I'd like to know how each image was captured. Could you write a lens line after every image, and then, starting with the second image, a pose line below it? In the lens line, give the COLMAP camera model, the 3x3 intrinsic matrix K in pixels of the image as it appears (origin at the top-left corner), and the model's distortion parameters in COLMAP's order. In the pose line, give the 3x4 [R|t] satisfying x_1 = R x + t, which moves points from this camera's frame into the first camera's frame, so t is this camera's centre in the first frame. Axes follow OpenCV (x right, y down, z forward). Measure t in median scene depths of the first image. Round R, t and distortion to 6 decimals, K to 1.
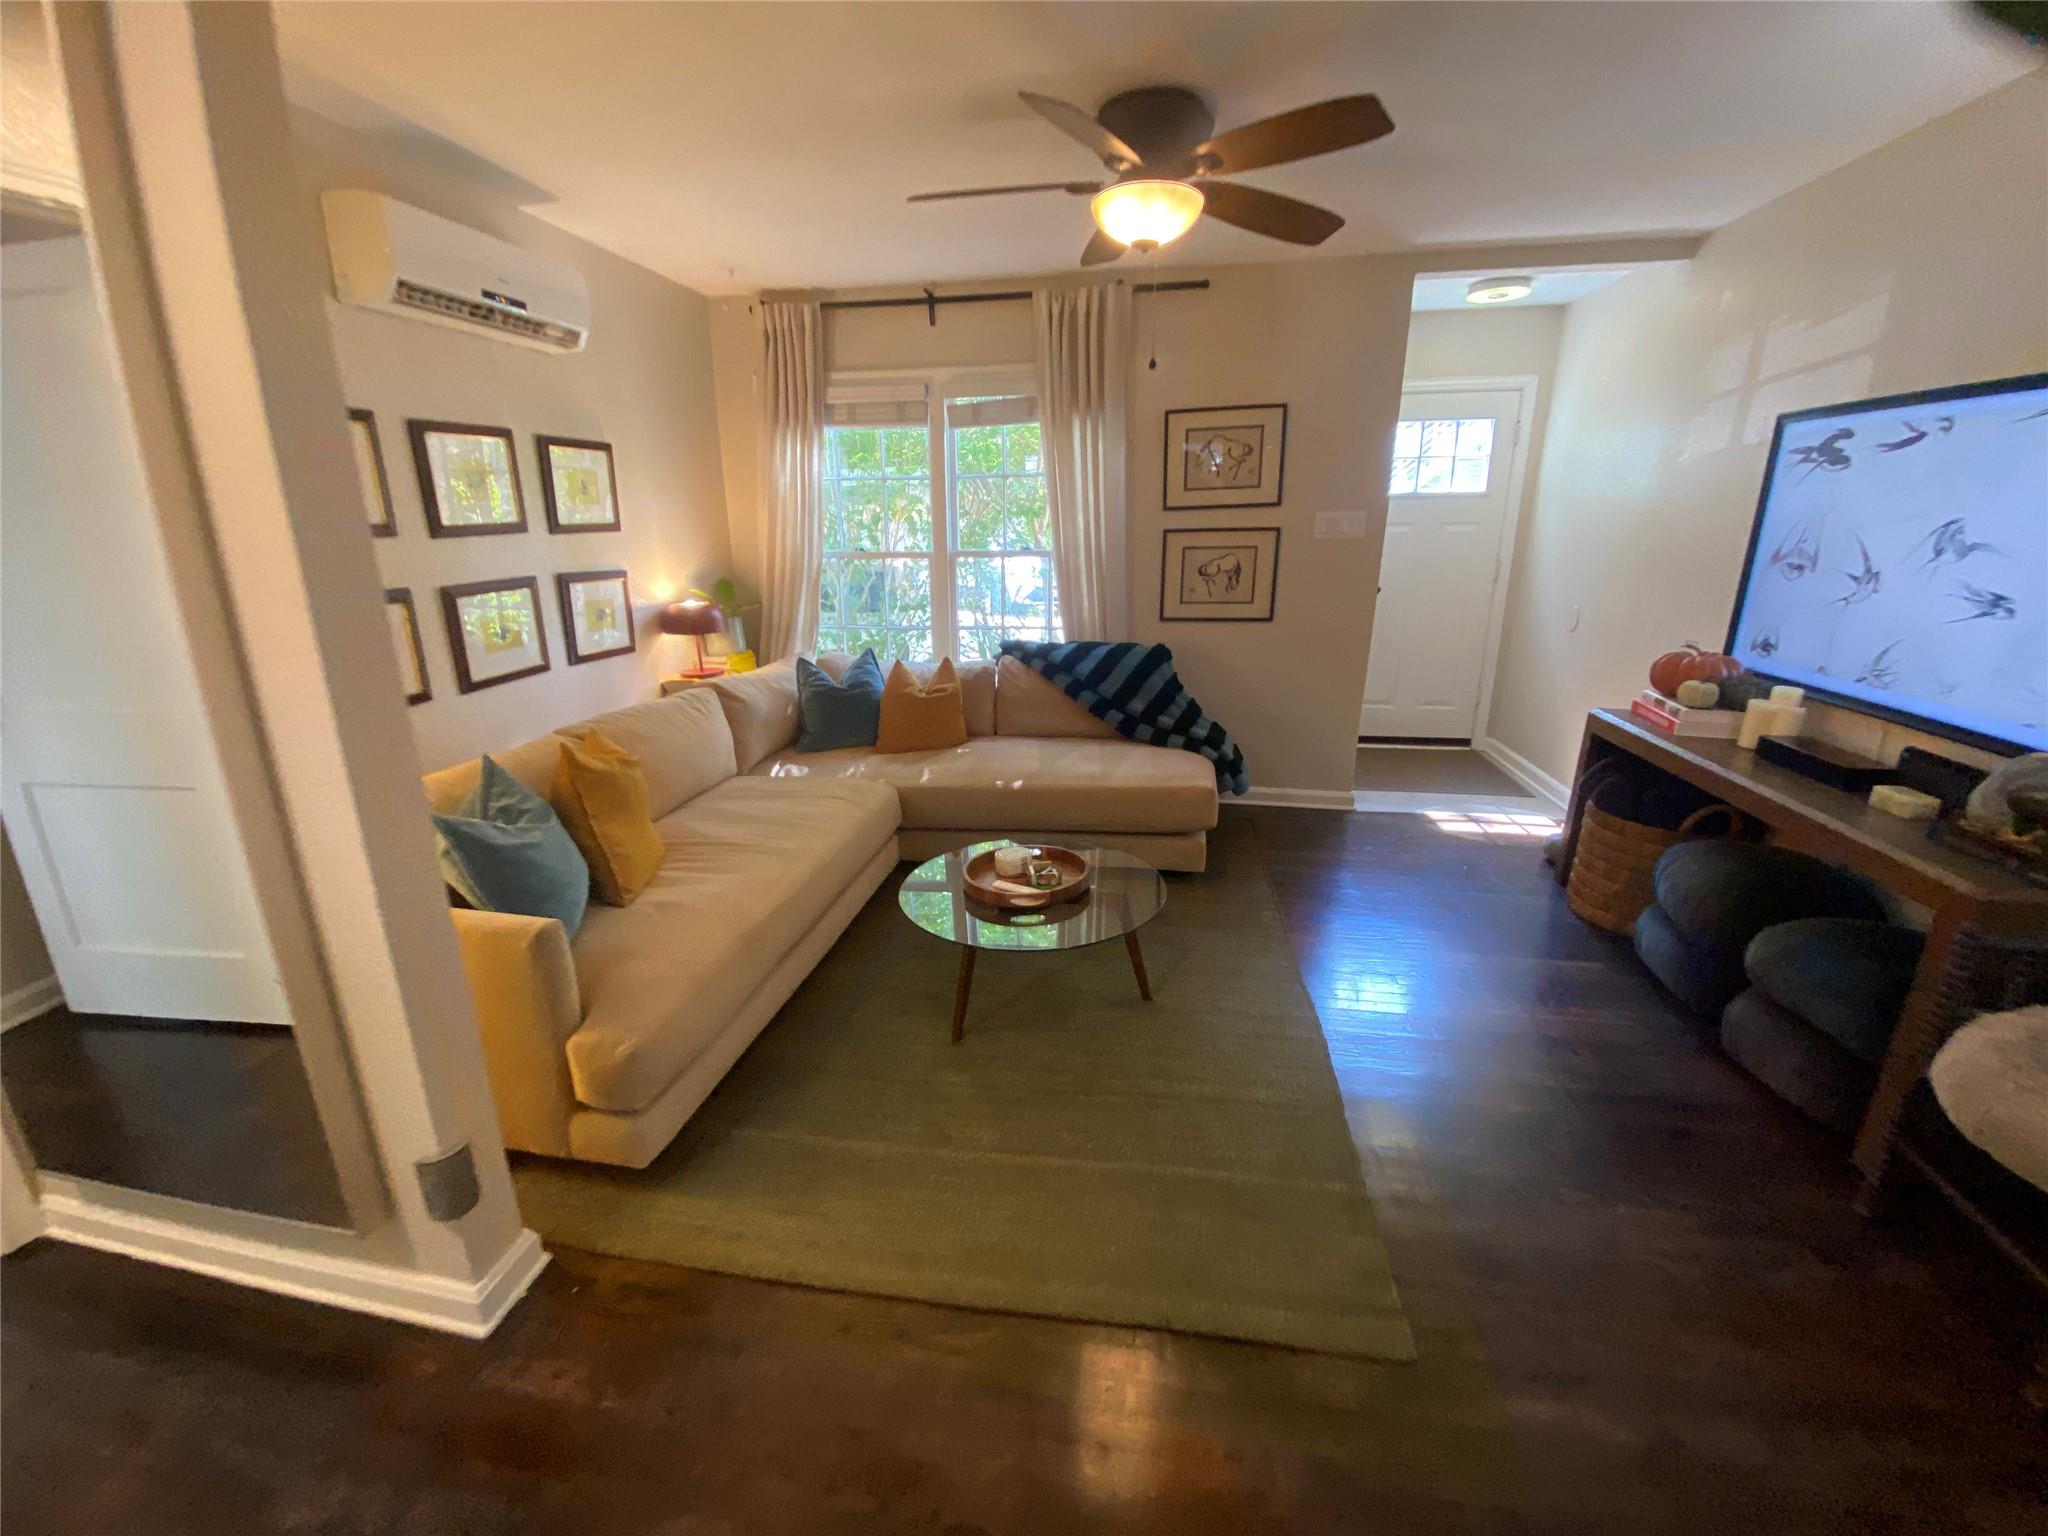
lens RADIAL K [[835.3, 0, 1036.6], [0, 835.3, 774.9], [0, 0, 1]] dist [0.010015, -0.016014]
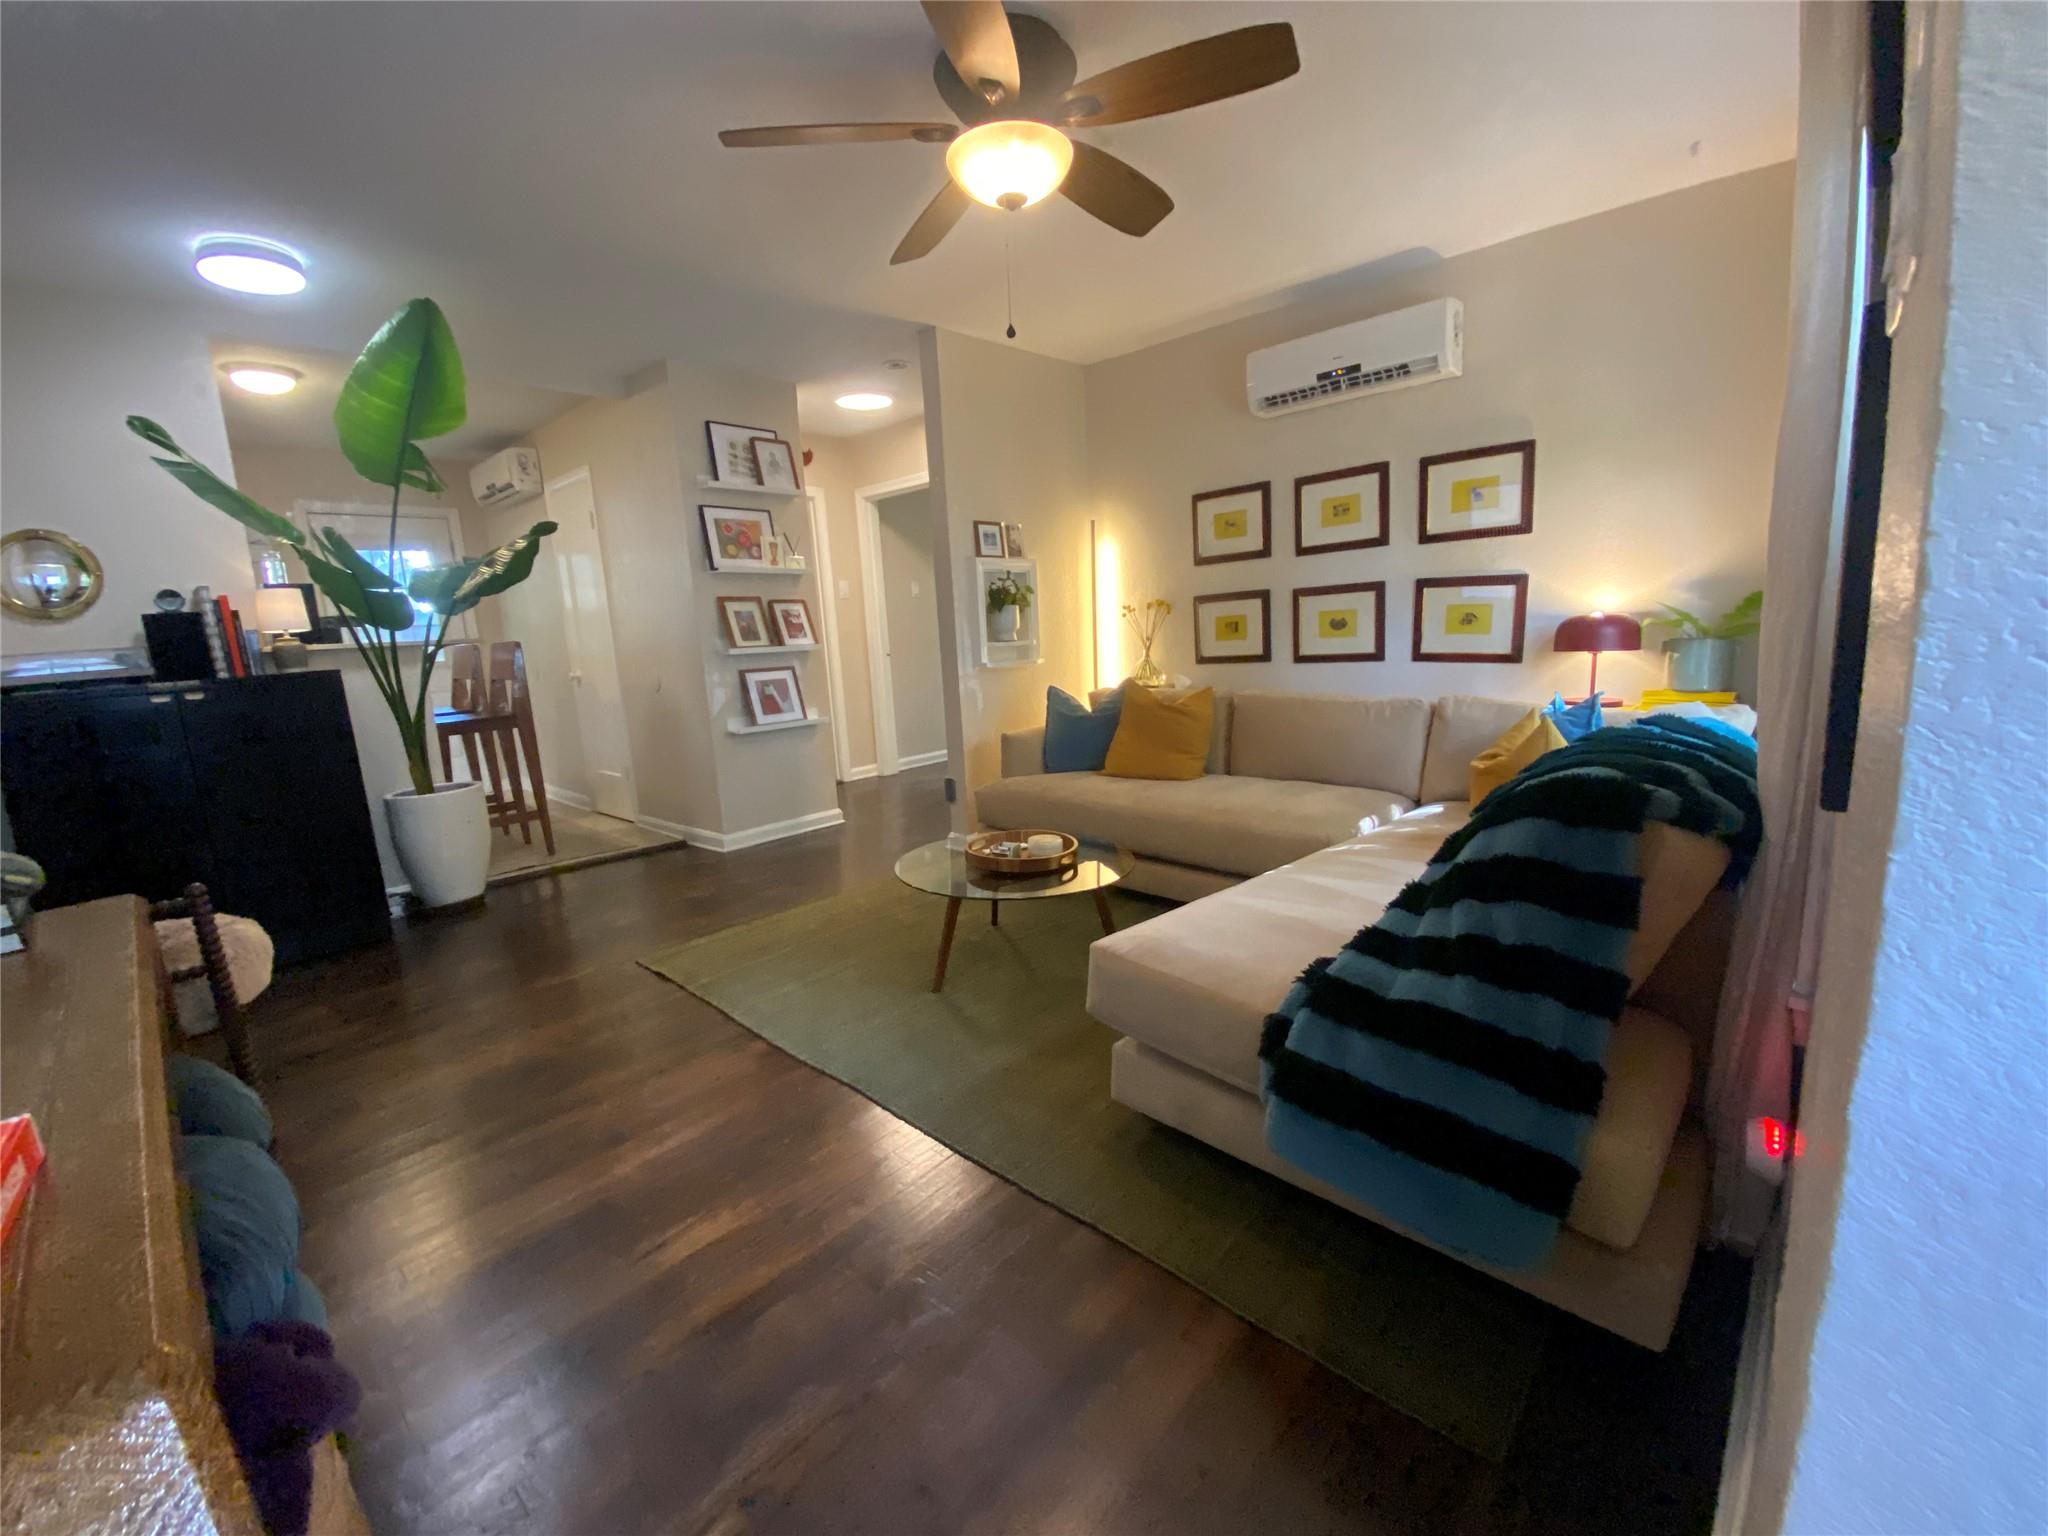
lens RADIAL K [[835.3, 0, 1011.6], [0, 835.3, 766.7], [0, 0, 1]] dist [0.010015, -0.016014]
pose [[-0.547294, 0.173476, -0.818765, 0.568377], [-0.191528, 0.926362, 0.324298, -0.218836], [0.814731, 0.334303, -0.473767, 0.963820]]
